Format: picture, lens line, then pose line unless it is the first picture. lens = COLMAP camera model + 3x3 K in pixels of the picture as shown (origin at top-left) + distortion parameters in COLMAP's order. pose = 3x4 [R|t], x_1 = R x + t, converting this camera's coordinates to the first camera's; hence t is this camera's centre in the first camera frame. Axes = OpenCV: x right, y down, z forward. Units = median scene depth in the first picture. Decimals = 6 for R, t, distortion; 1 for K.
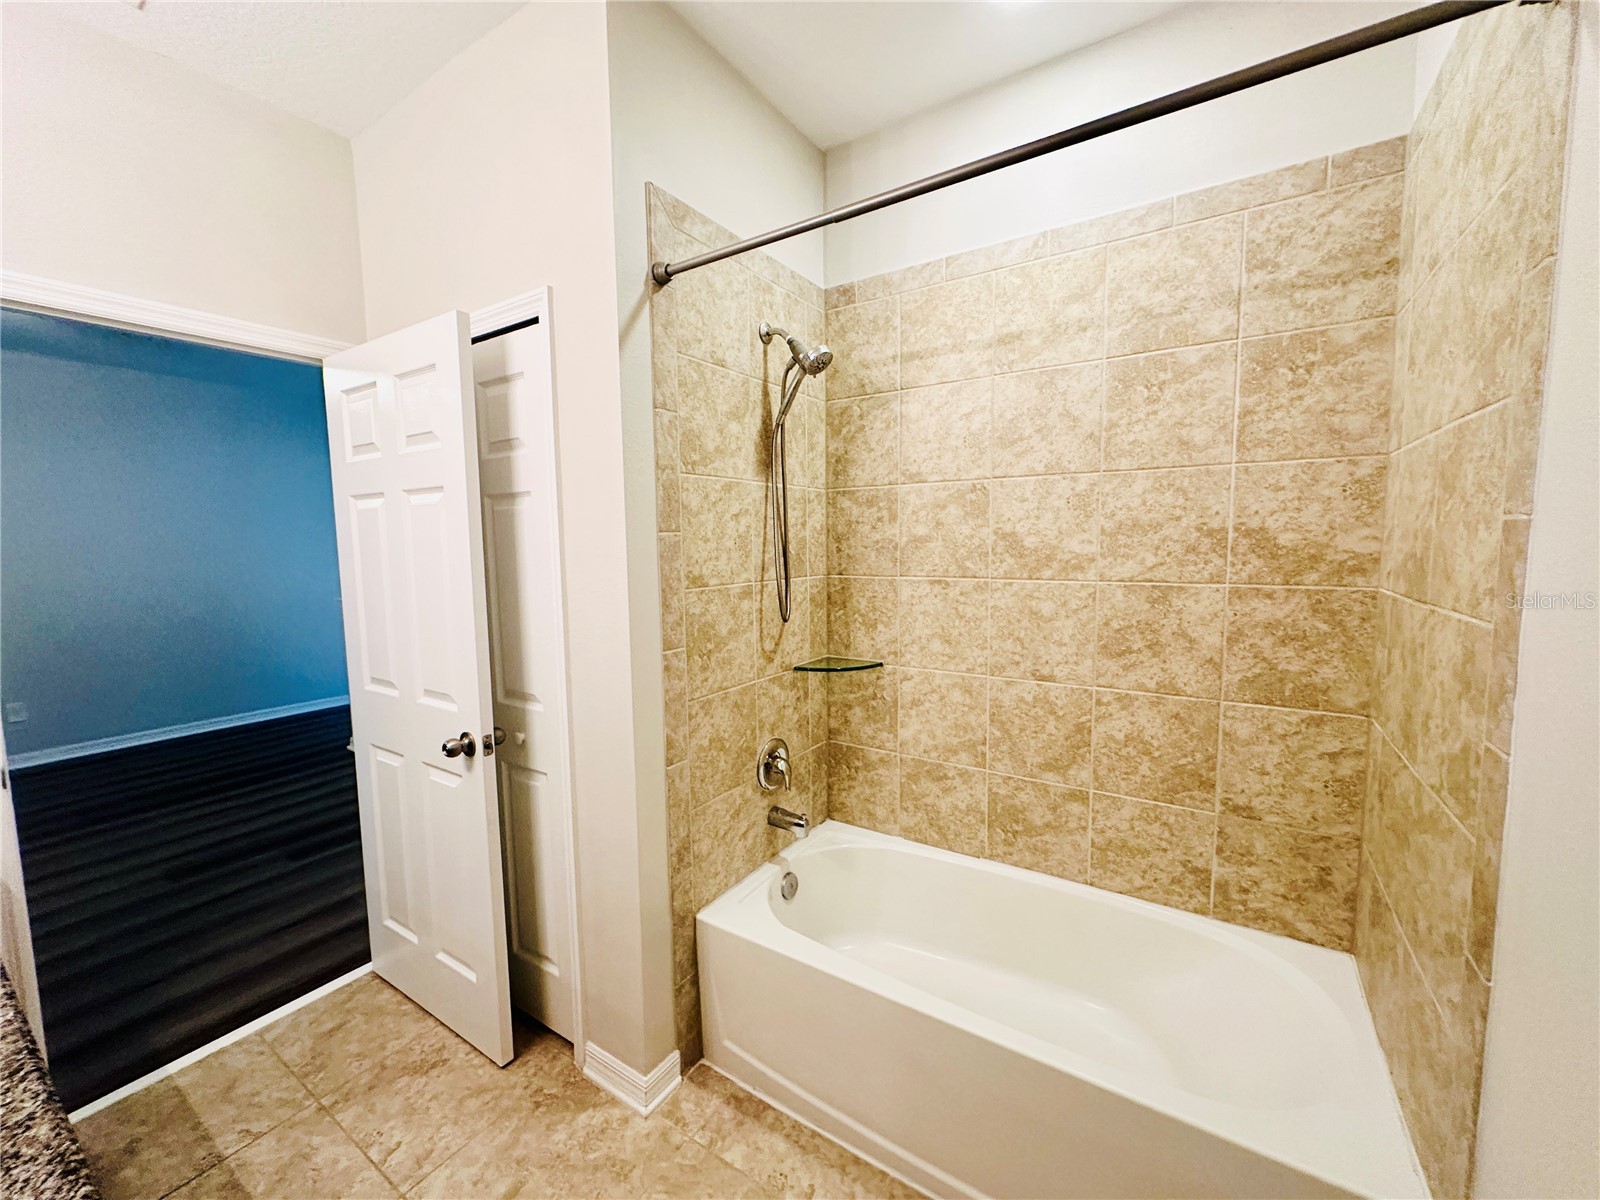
lens RADIAL K [[638.9, 0, 800.5], [0, 638.9, 598.1], [0, 0, 1]] dist [-0.000828, 0.000139]
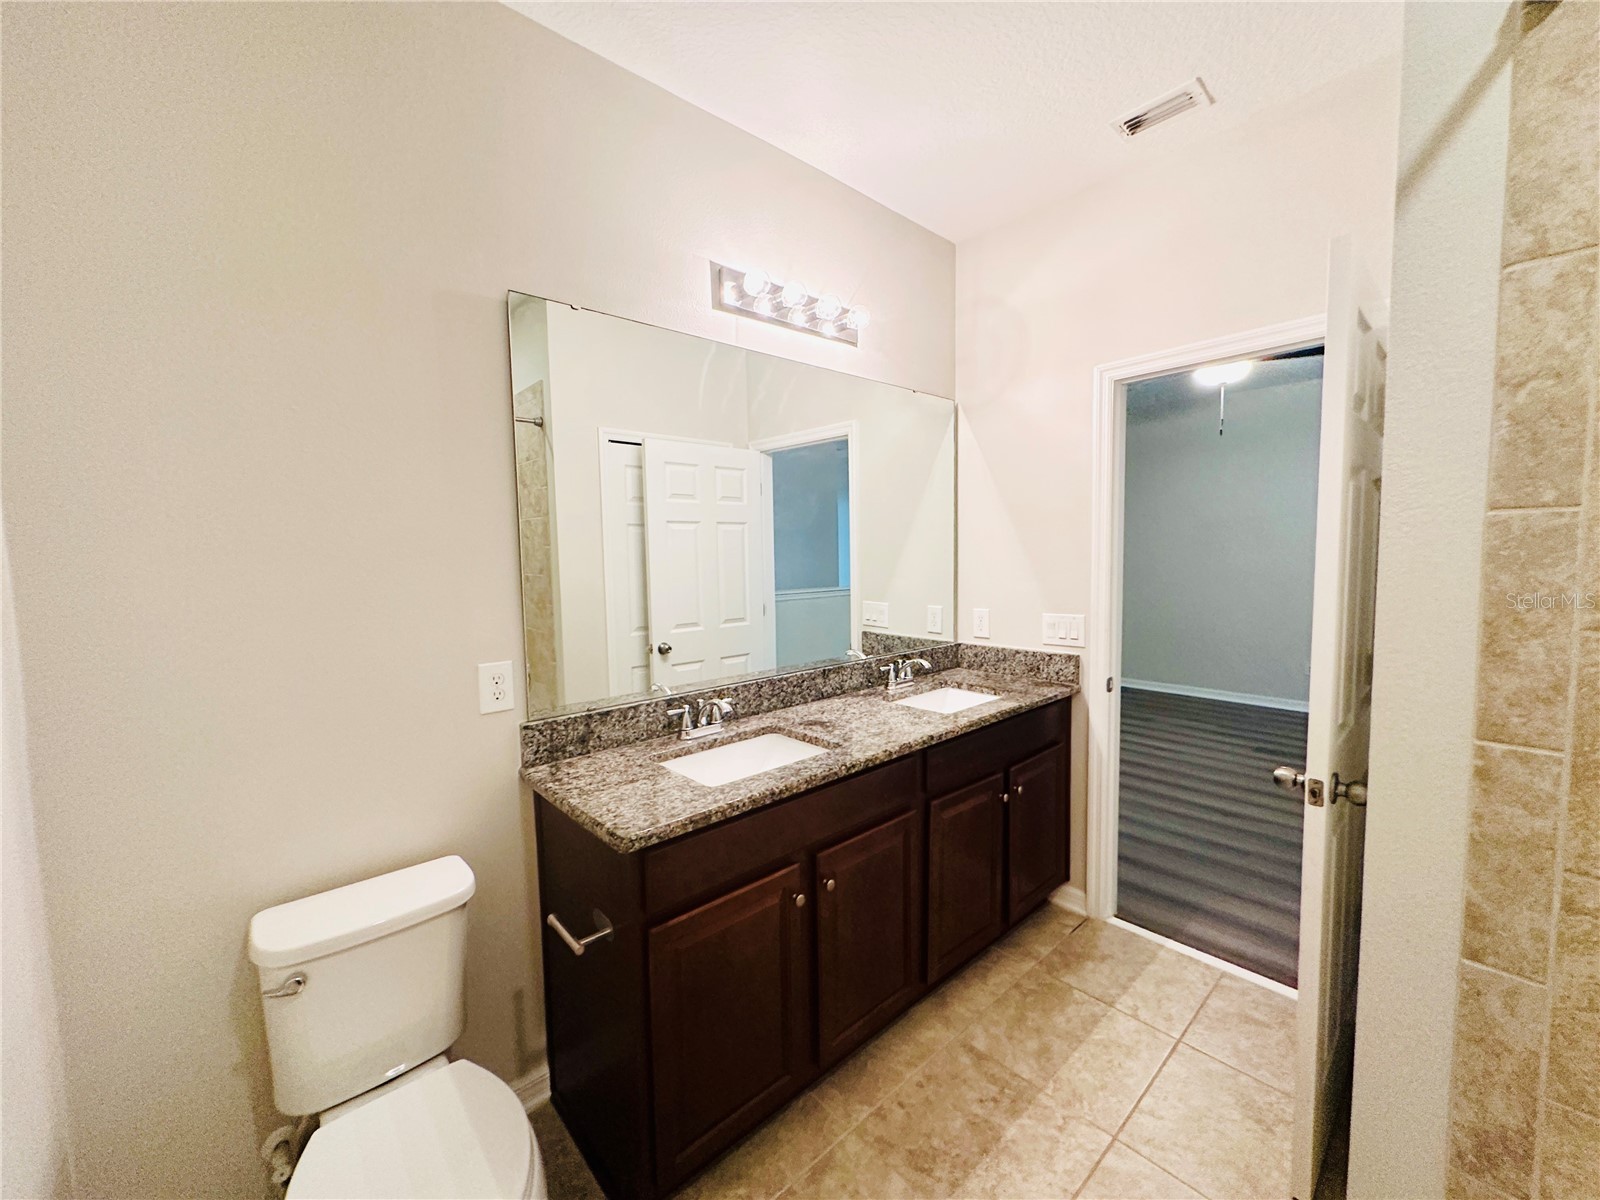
lens RADIAL K [[638.9, 0, 799.1], [0, 638.9, 596.8], [0, 0, 1]] dist [-0.000828, 0.000139]
pose [[-0.263841, 0.087781, -0.960564, 0.434528], [-0.067017, 0.991776, 0.109041, -0.053275], [0.962235, 0.093143, -0.255788, 0.609776]]
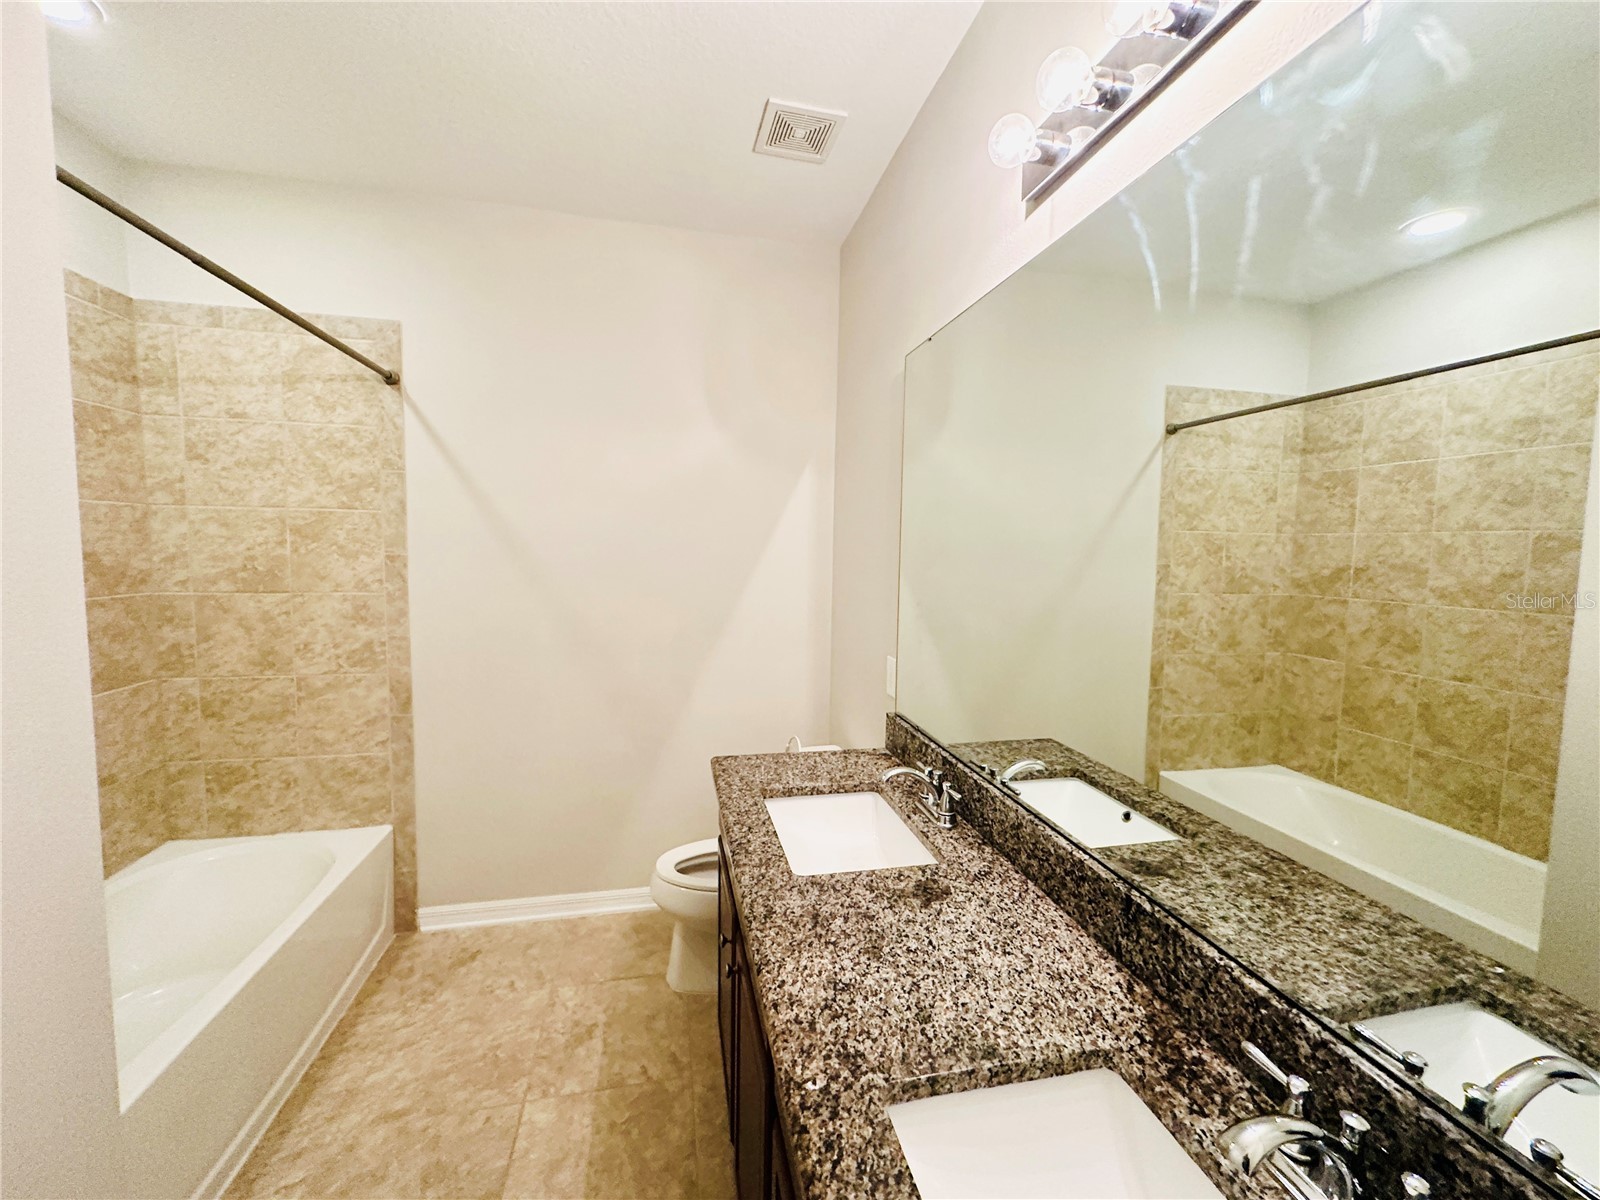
lens RADIAL K [[638.9, 0, 803.2], [0, 638.9, 597.1], [0, 0, 1]] dist [-0.000828, 0.000139]
pose [[-0.702293, -0.053535, 0.709872, -1.182309], [0.056073, 0.989910, 0.130129, -0.109232], [-0.709676, 0.131193, -0.692205, 0.908419]]
